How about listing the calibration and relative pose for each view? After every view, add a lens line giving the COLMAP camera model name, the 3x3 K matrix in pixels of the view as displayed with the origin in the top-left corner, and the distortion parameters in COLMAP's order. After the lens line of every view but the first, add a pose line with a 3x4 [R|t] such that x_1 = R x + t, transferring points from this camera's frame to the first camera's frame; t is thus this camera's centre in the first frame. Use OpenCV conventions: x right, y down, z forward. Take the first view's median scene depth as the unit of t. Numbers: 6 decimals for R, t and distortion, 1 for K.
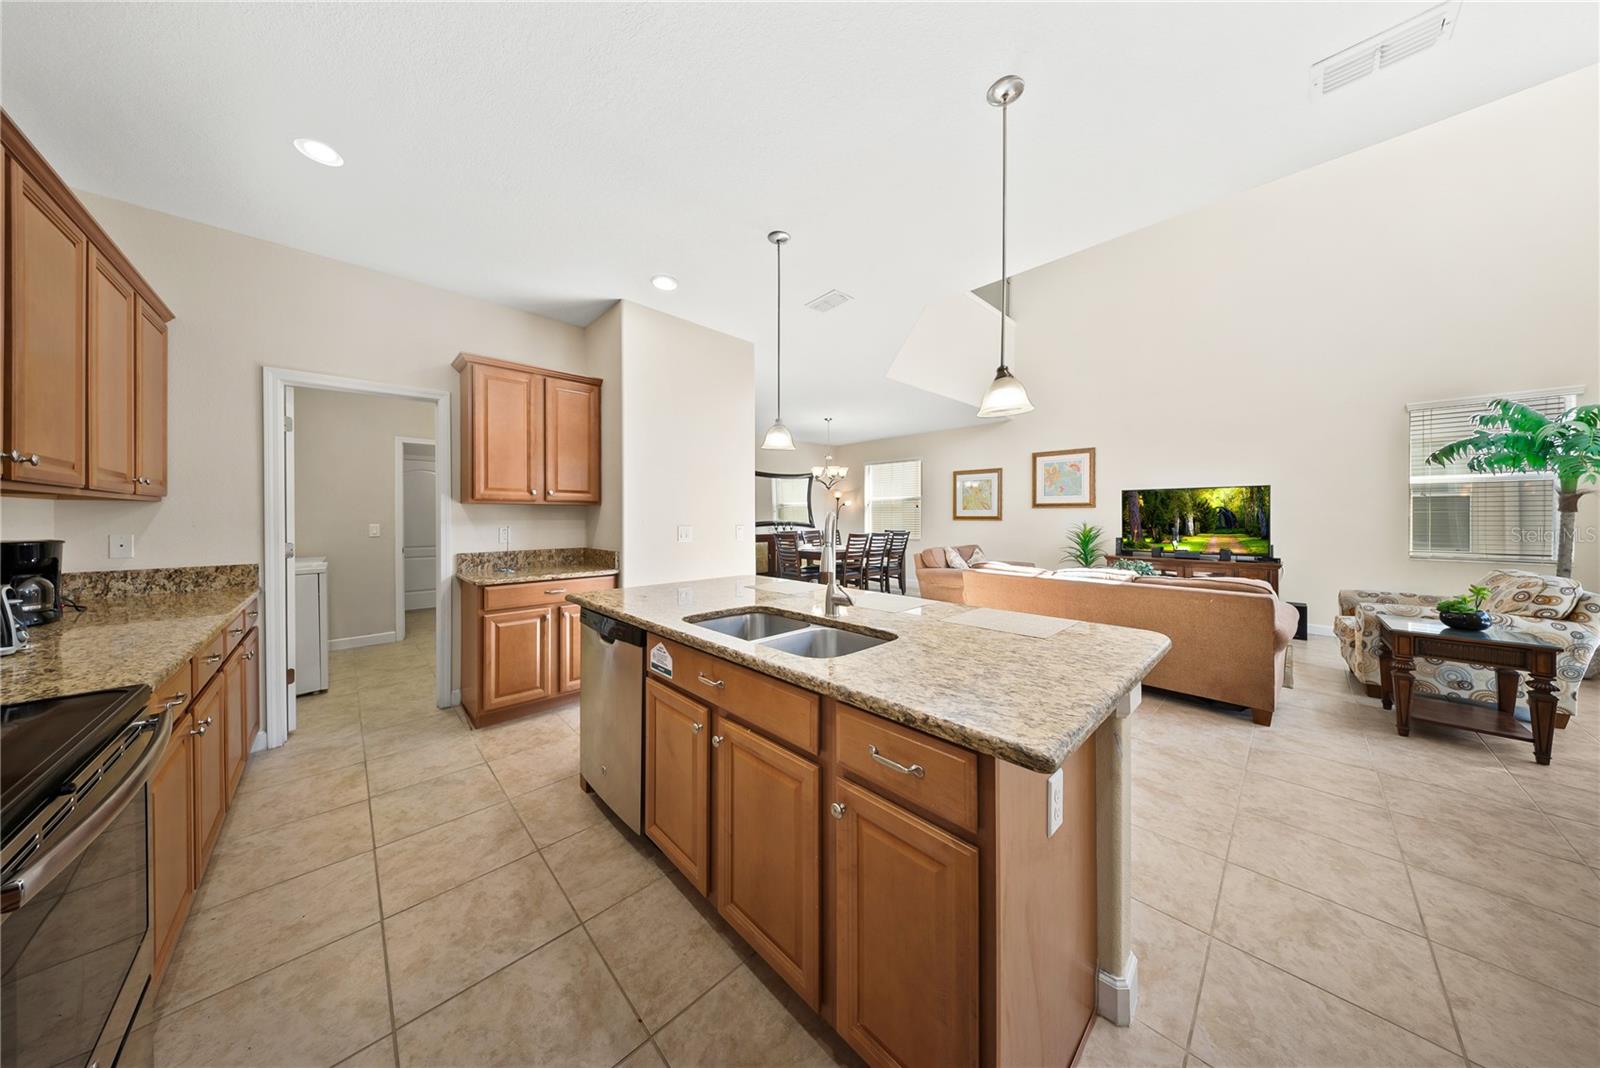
lens RADIAL K [[476.9, 0, 808.2], [0, 476.9, 516.1], [0, 0, 1]] dist [0.000282, -0.000012]
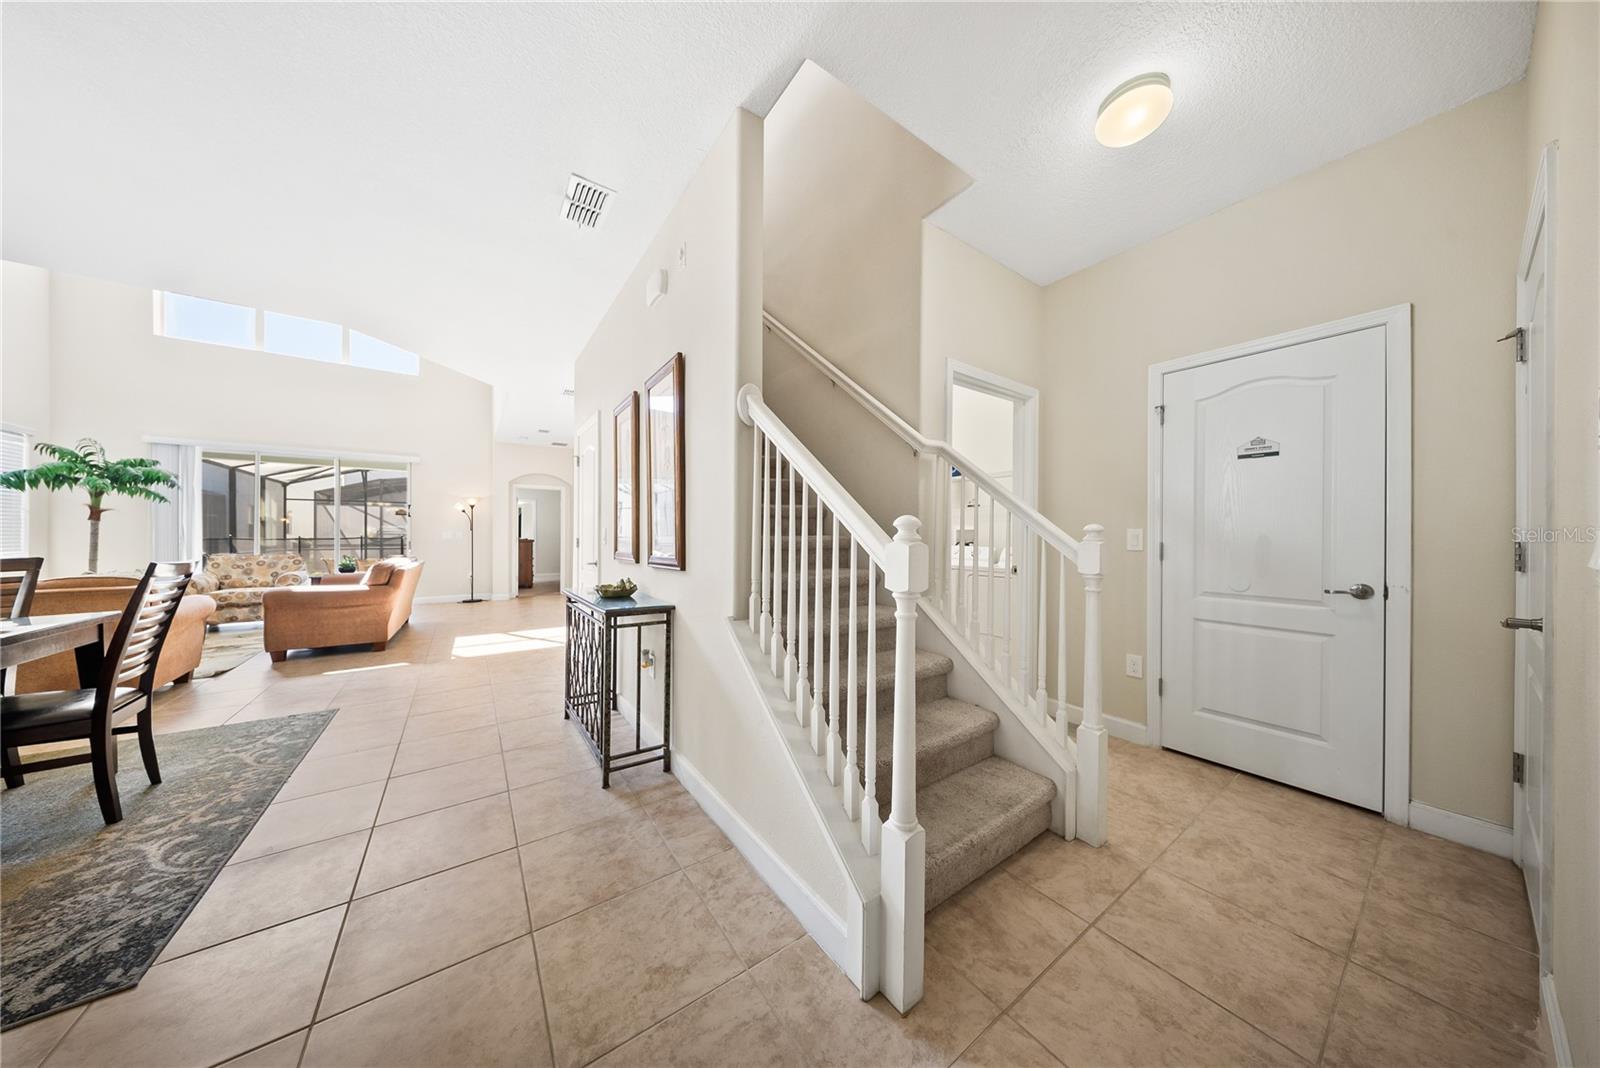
lens RADIAL K [[472.3, 0, 793.9], [0, 472.3, 531.7], [0, 0, 1]] dist [0.000486, -0.000073]
pose [[-0.986809, 0.006748, 0.161751, -0.490983], [0.006148, 0.999972, -0.004208, 0.027141], [-0.161775, -0.003158, -0.986823, 1.206613]]
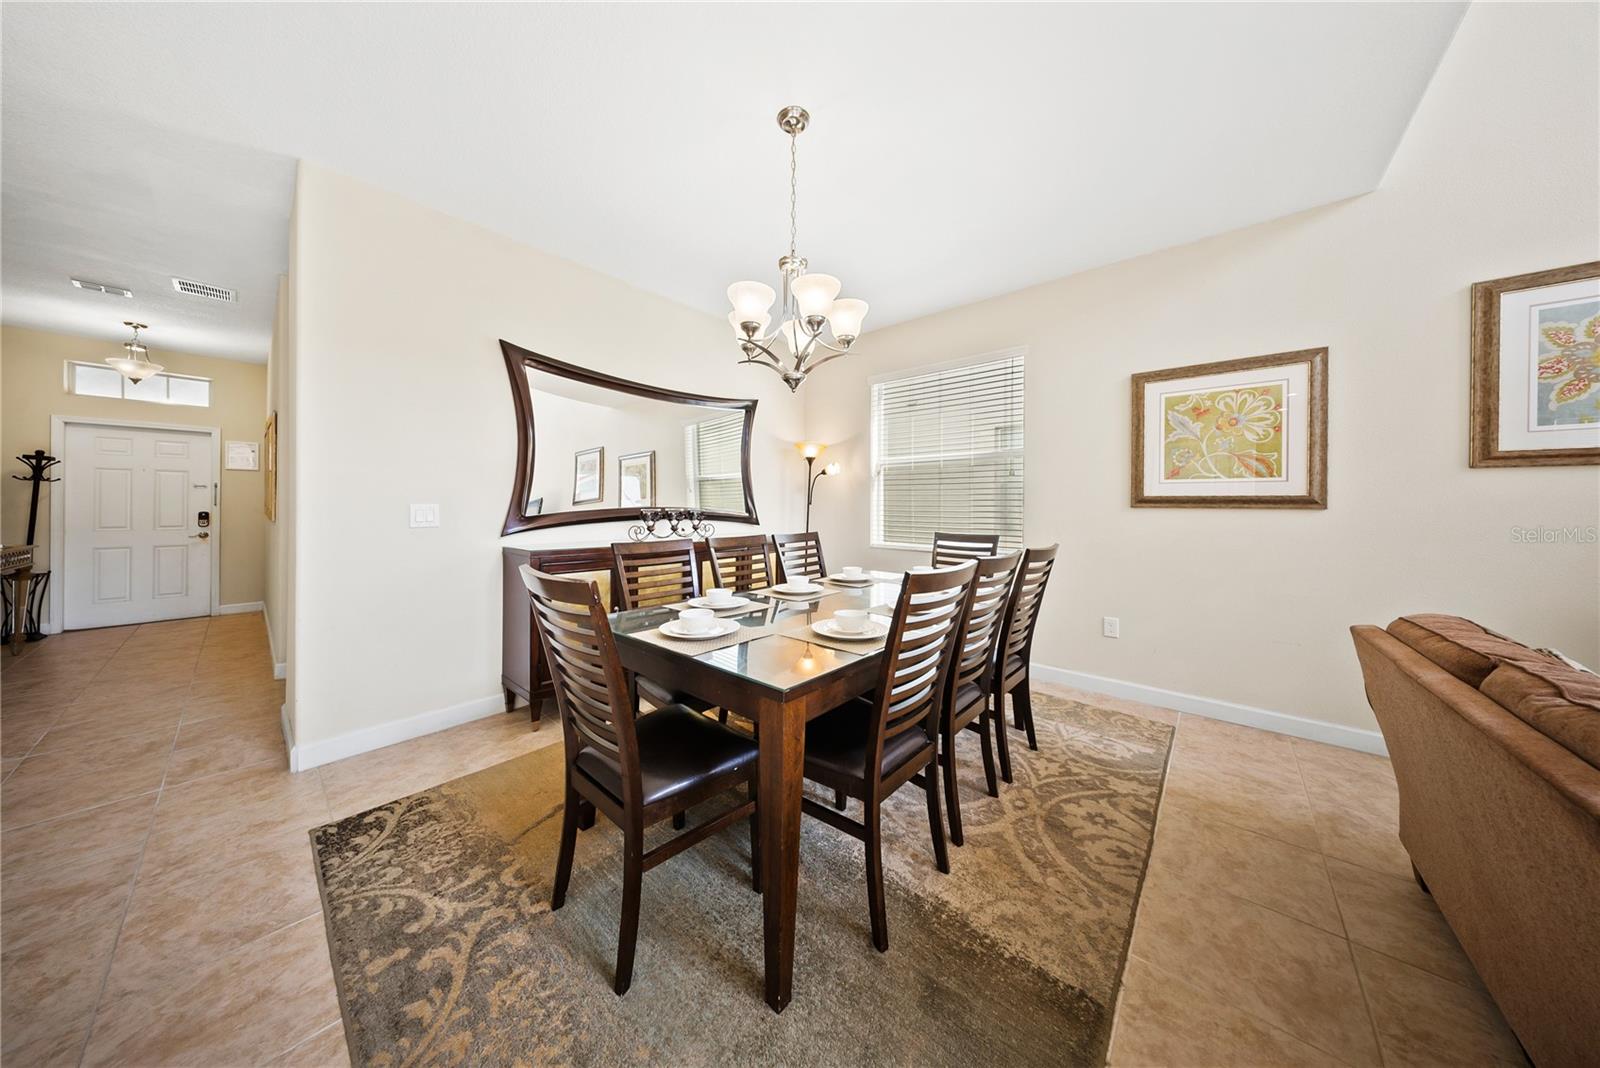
lens RADIAL K [[478.1, 0, 801.8], [0, 478.1, 503.9], [0, 0, 1]] dist [-0.000007, -0.000017]
pose [[0.996117, 0.007311, 0.087738, 0.020249], [-0.006760, 0.999956, -0.006573, 0.012742], [-0.087782, 0.005954, 0.996122, 0.789338]]
